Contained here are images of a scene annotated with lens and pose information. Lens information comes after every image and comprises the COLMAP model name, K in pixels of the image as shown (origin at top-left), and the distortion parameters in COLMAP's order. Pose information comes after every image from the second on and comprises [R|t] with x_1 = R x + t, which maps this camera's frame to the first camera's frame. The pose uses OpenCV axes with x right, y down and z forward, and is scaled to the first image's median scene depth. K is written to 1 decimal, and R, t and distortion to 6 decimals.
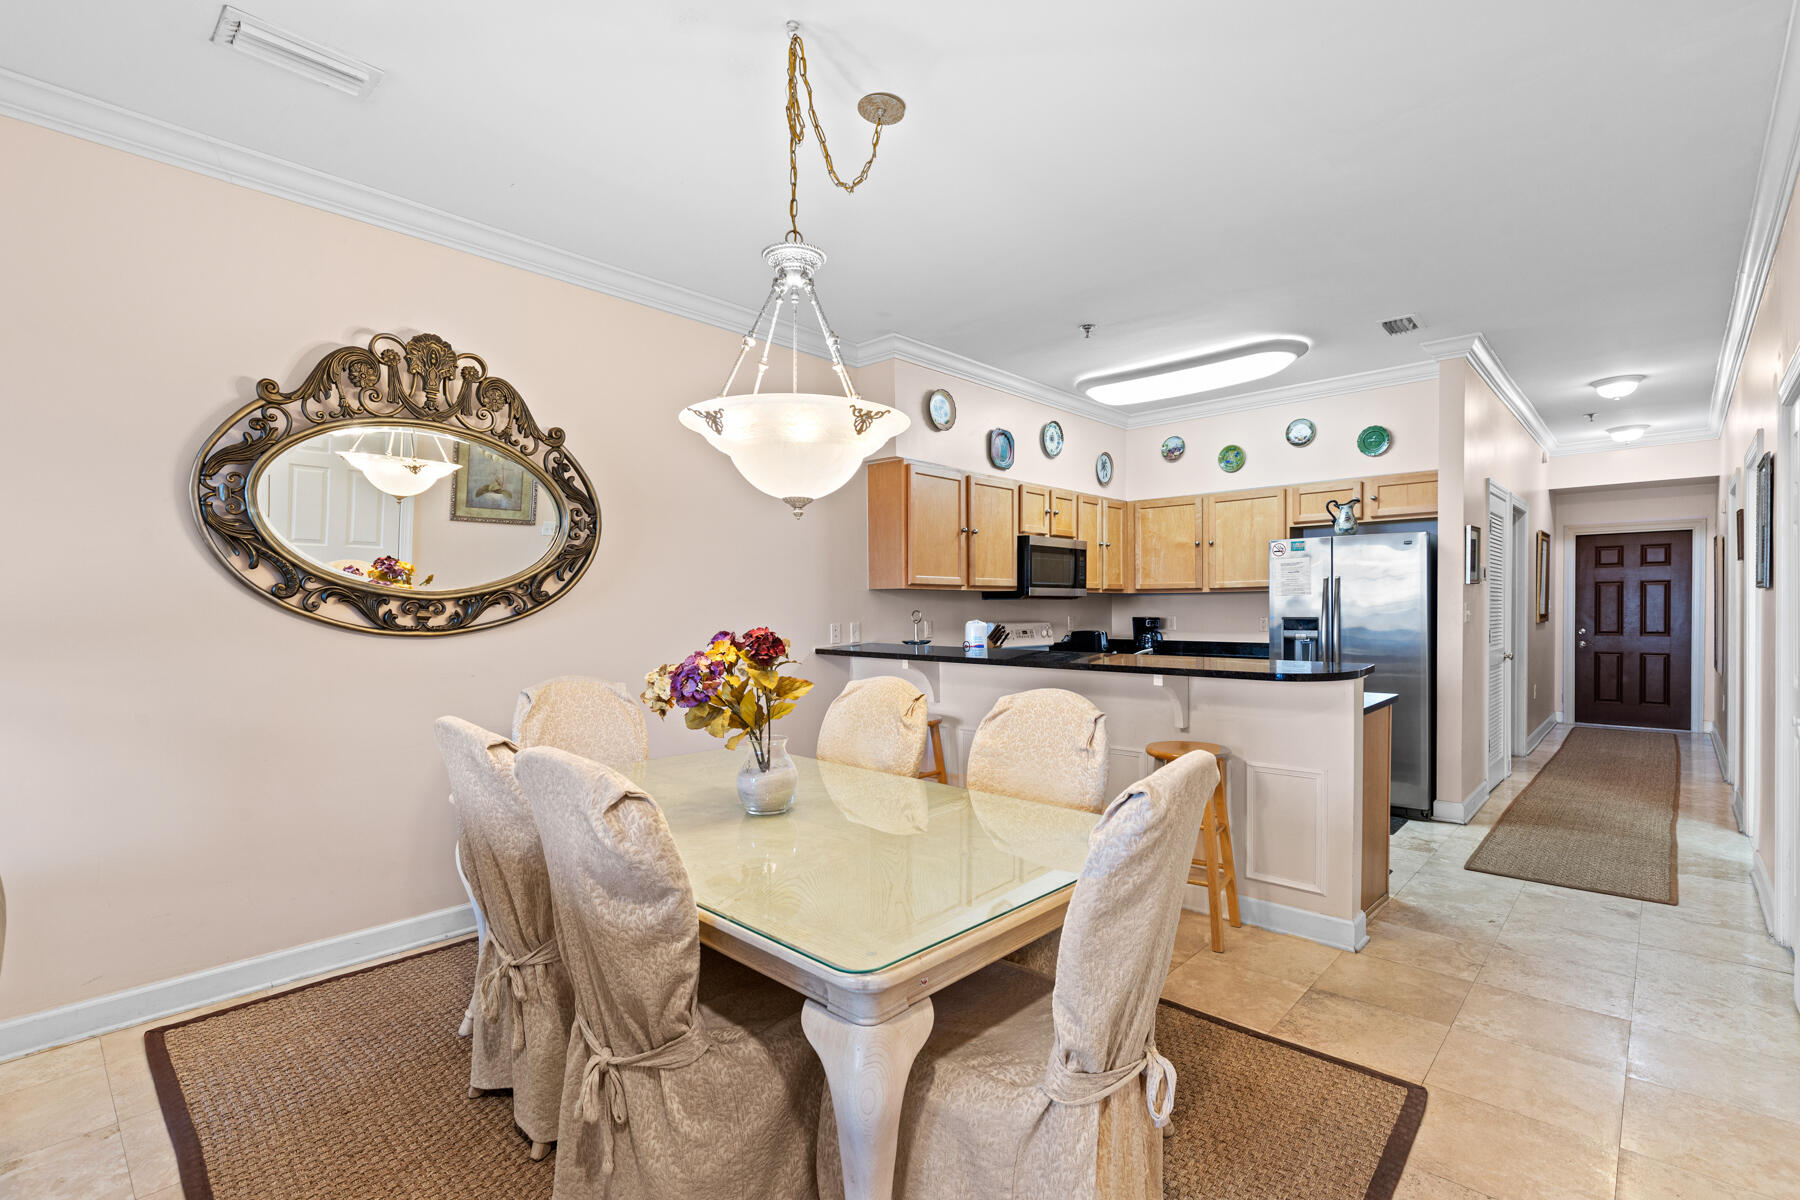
lens RADIAL K [[811.4, 0, 900.0], [0, 811.4, 600.0], [0, 0, 1]] dist [0.008403, 0.000408]
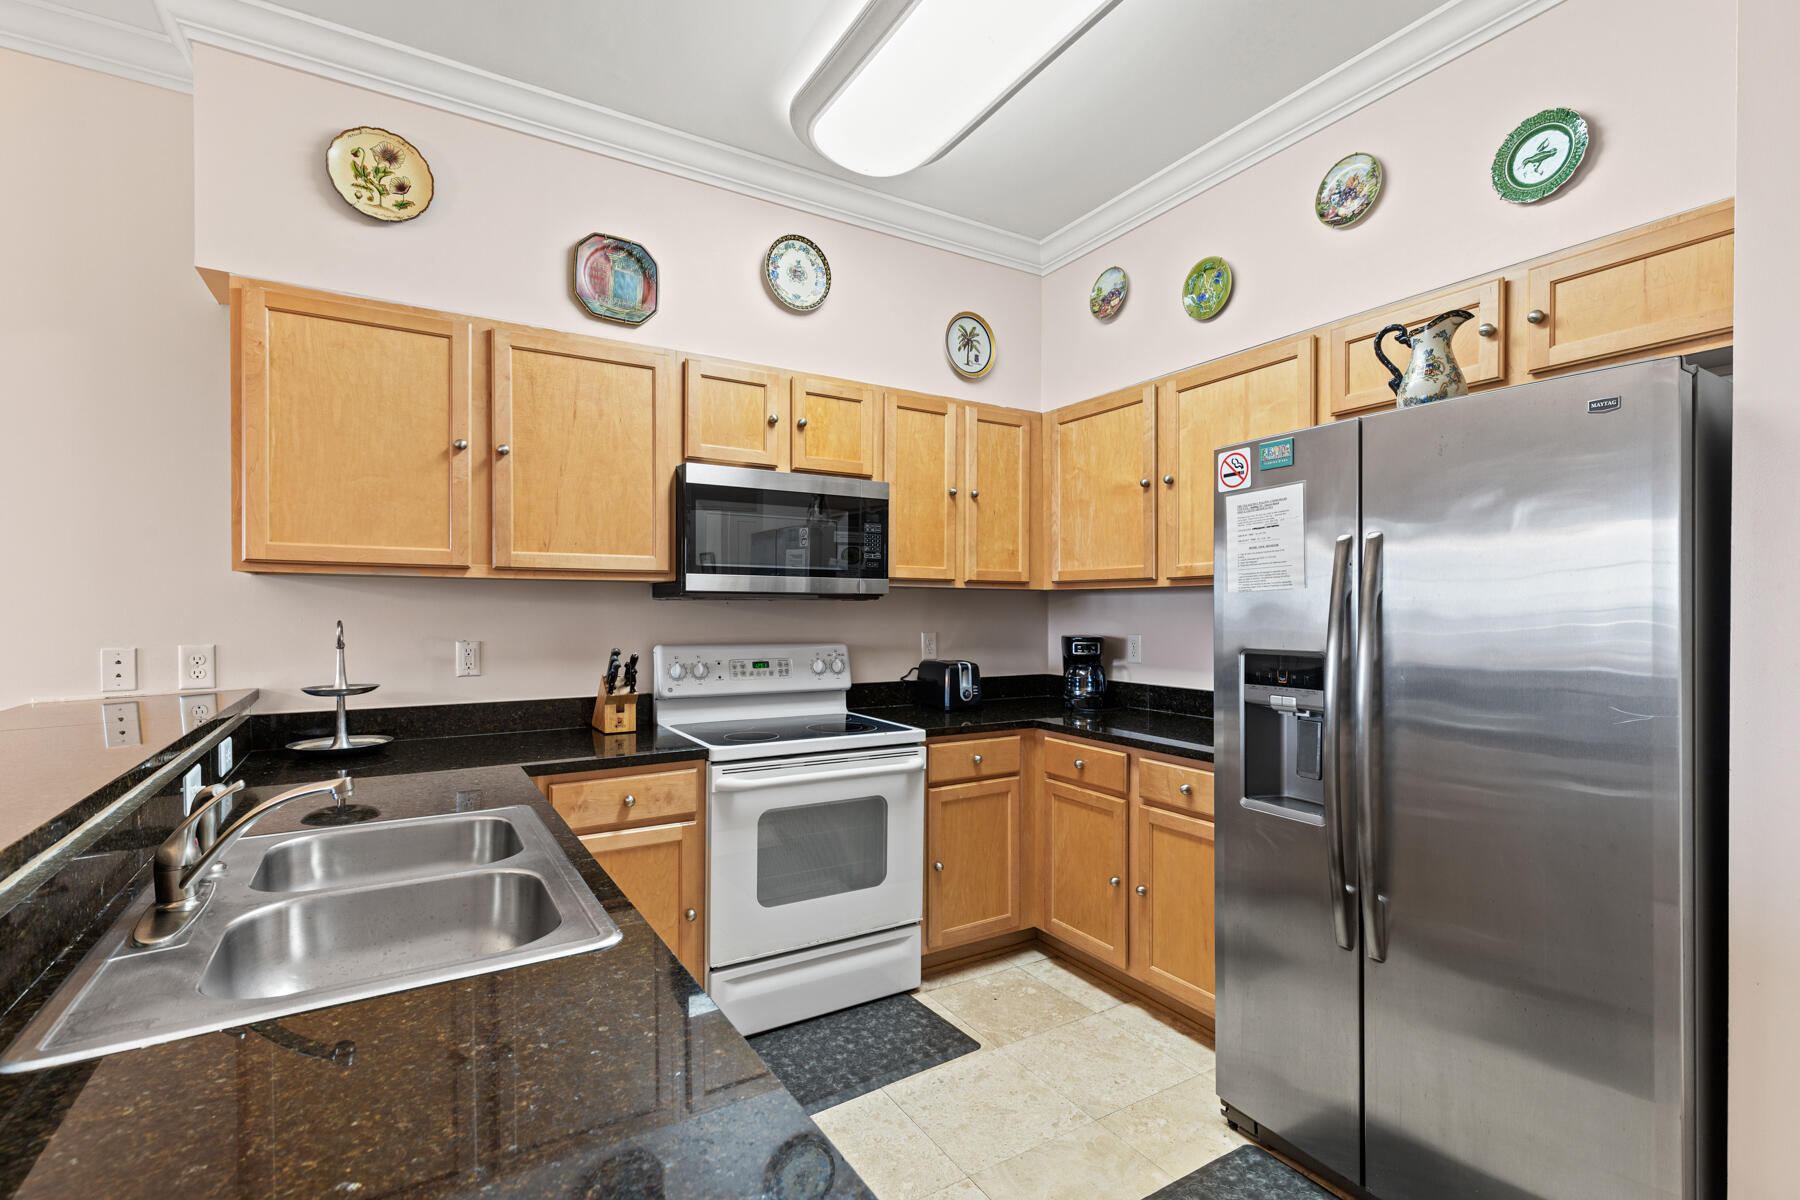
lens RADIAL K [[811.4, 0, 900.0], [0, 811.4, 600.0], [0, 0, 1]] dist [0.008403, 0.000408]
pose [[0.963941, 0.005197, -0.266066, 0.369433], [-0.005767, 0.999982, -0.001362, -0.000303], [0.266055, 0.002847, 0.963954, 0.527774]]
